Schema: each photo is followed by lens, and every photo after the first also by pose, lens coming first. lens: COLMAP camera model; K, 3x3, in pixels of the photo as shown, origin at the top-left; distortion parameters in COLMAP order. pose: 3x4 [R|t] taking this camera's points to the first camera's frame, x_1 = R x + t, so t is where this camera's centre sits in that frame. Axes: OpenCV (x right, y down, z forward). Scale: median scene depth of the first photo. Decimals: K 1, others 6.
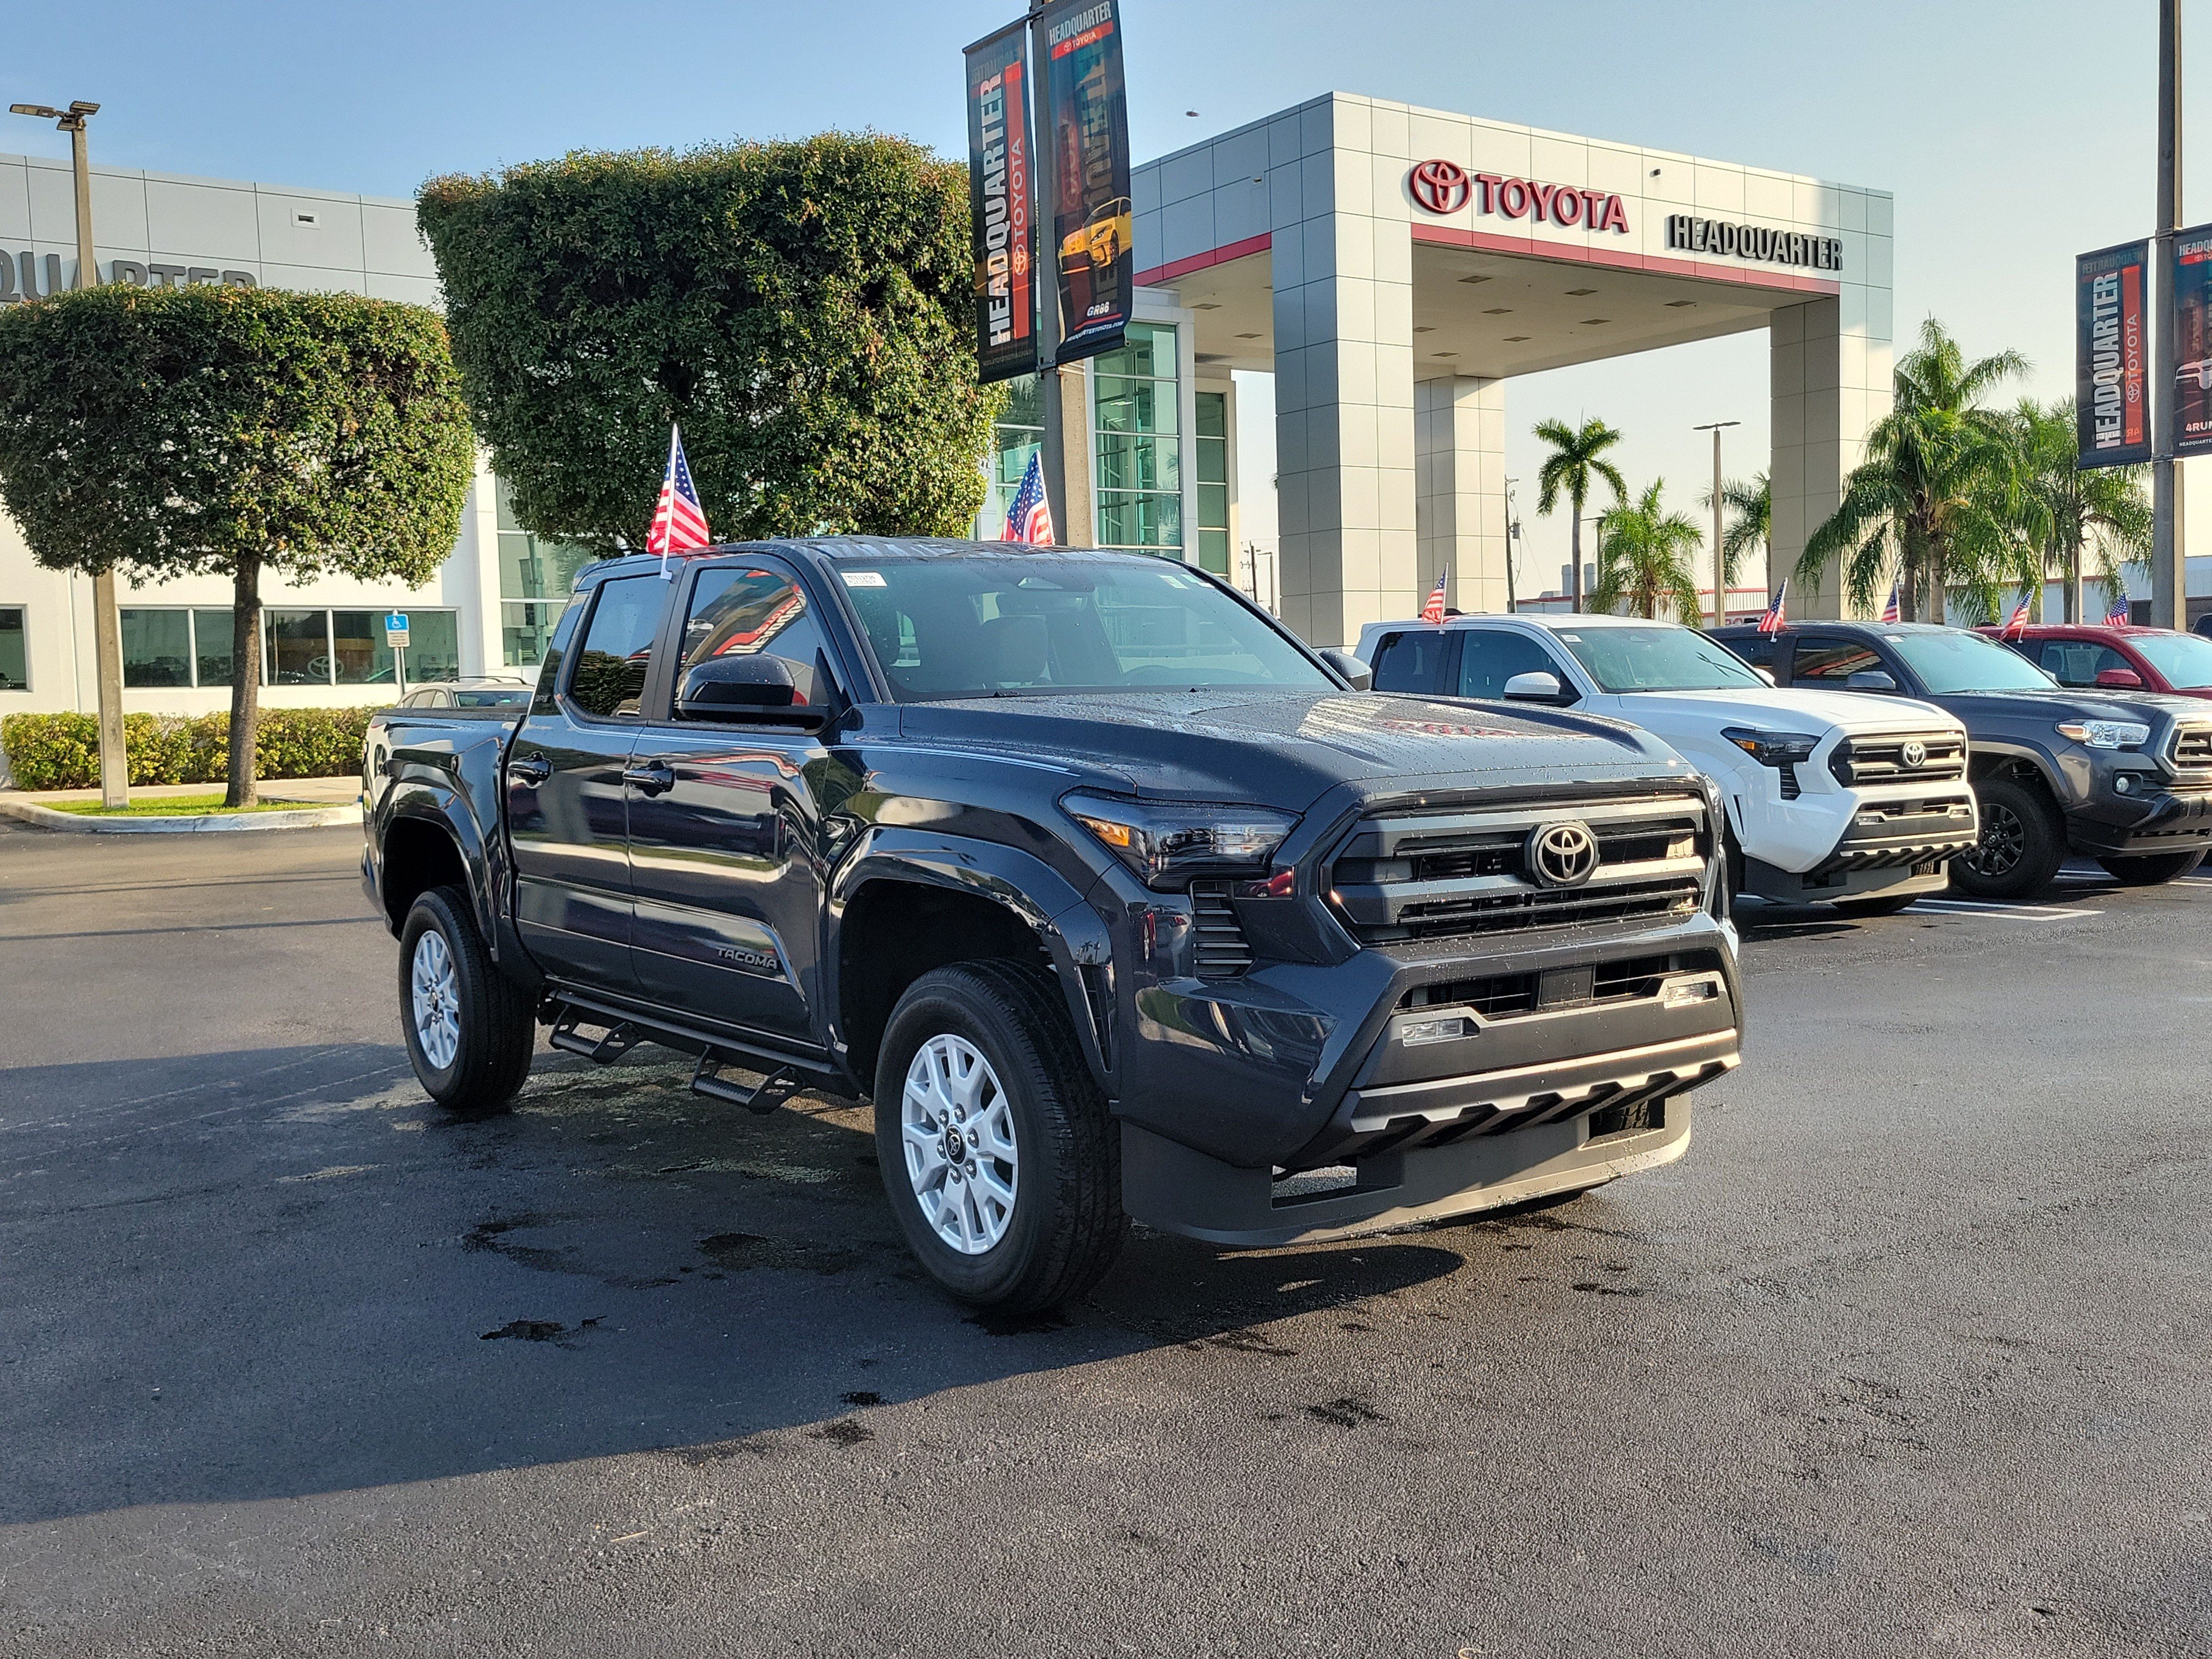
lens RADIAL K [[2171.2, 0, 1138.4], [0, 2171.2, 867.3], [0, 0, 1]] dist [0.041844, 0.000000]
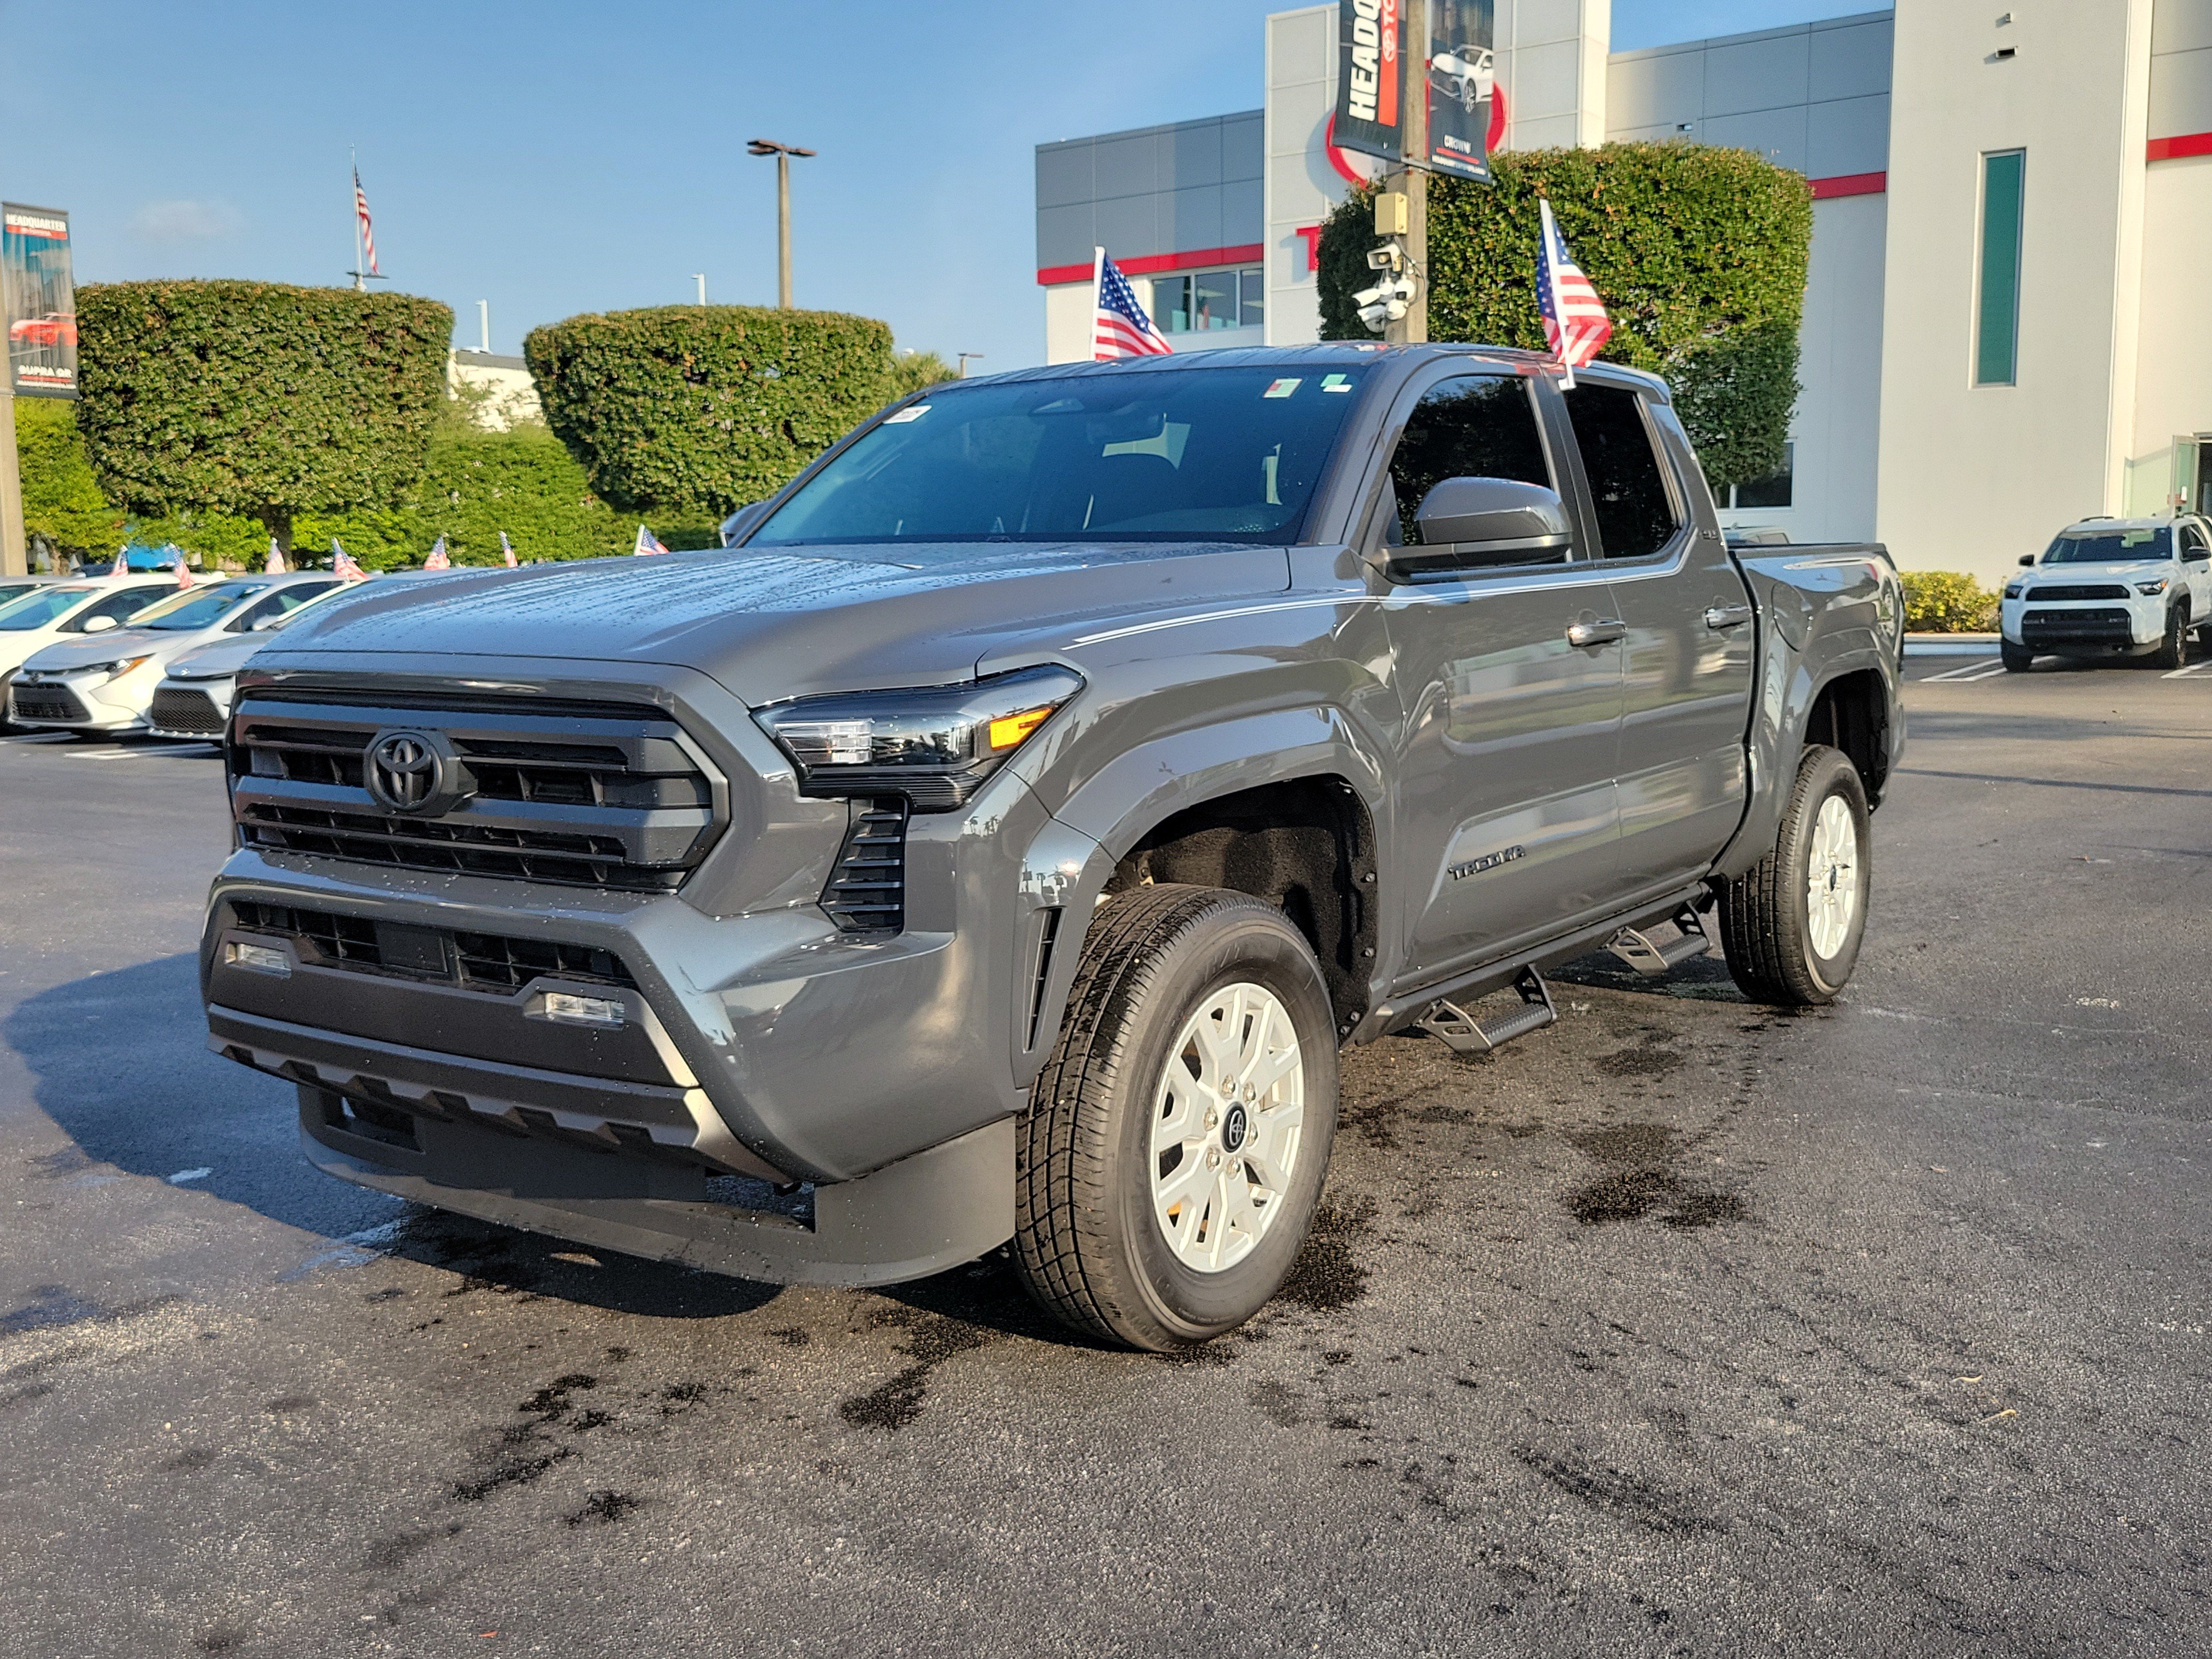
lens RADIAL K [[2171.2, 0, 1091.2], [0, 2171.2, 841.1], [0, 0, 1]] dist [0.041844, 0.000000]
pose [[0.319197, 0.140640, -0.937195, 0.277224], [-0.076331, 0.989529, 0.122496, -0.026114], [0.944610, 0.032436, 0.326590, 0.279623]]
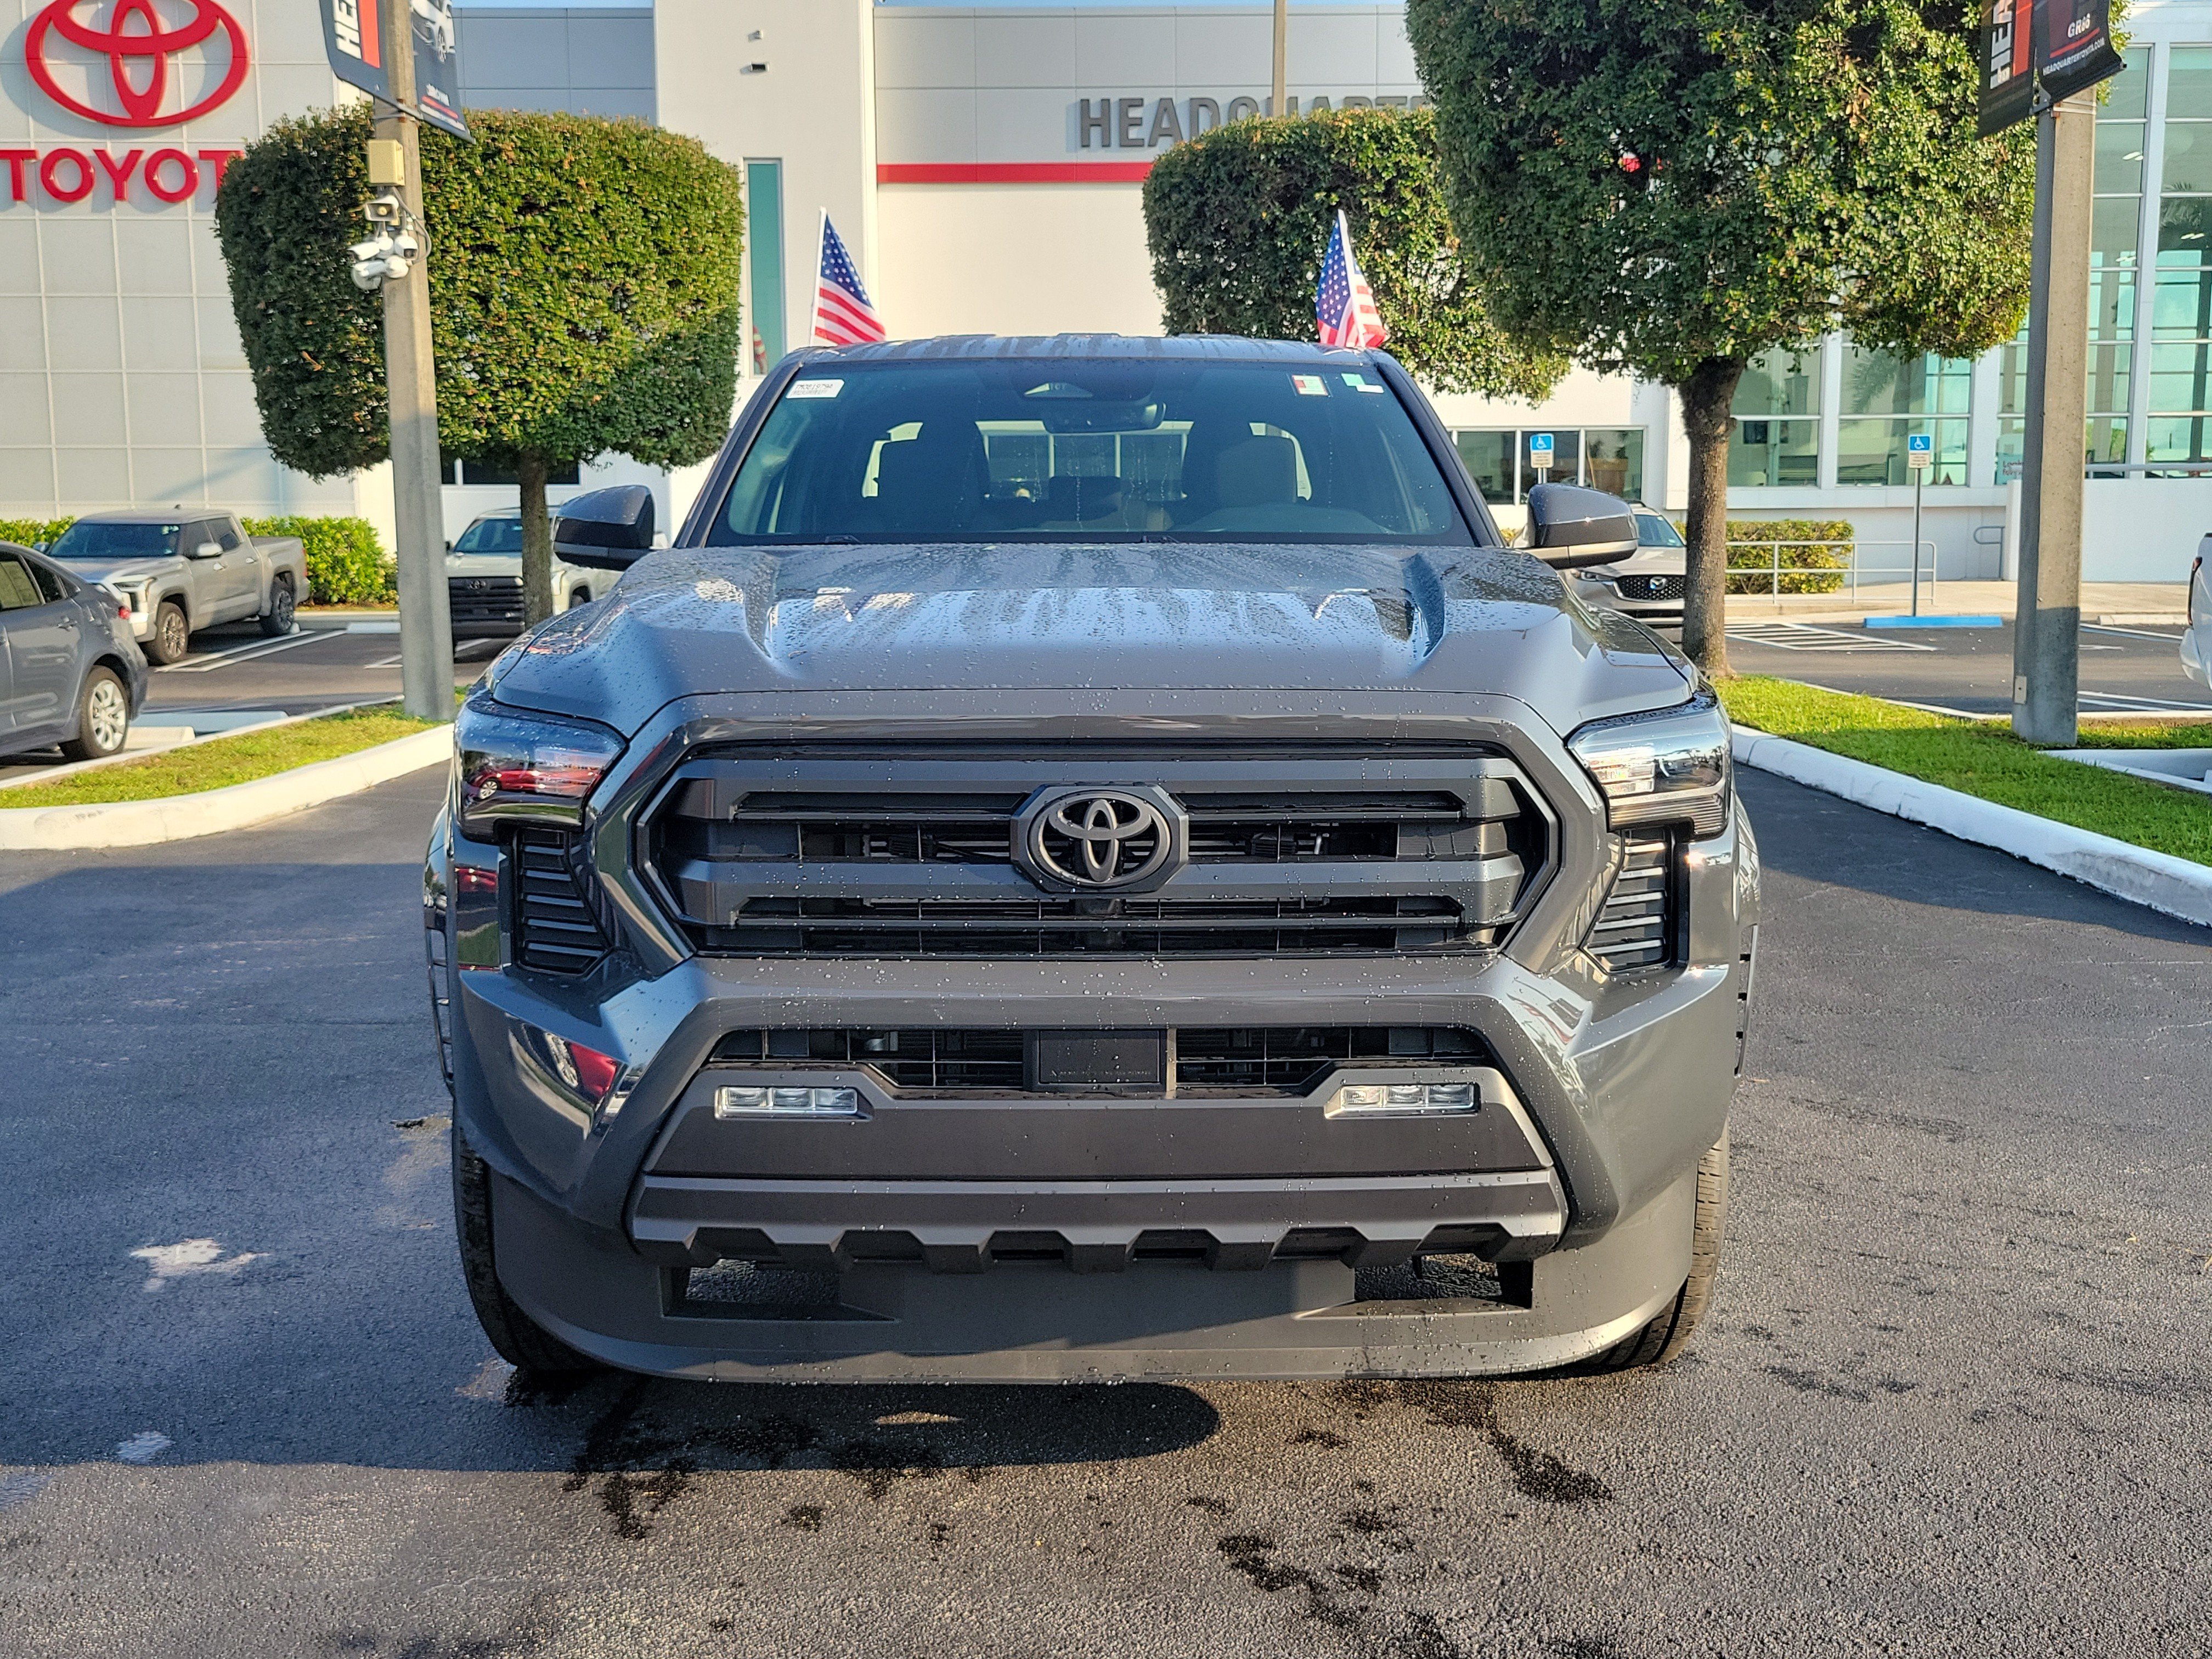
lens RADIAL K [[2171.2, 0, 1114.2], [0, 2171.2, 820.0], [0, 0, 1]] dist [0.041844, 0.000000]
pose [[0.815783, 0.097441, -0.570091, 0.153138], [-0.063059, 0.994814, 0.079800, -0.016690], [0.574911, -0.029150, 0.817697, 0.148211]]
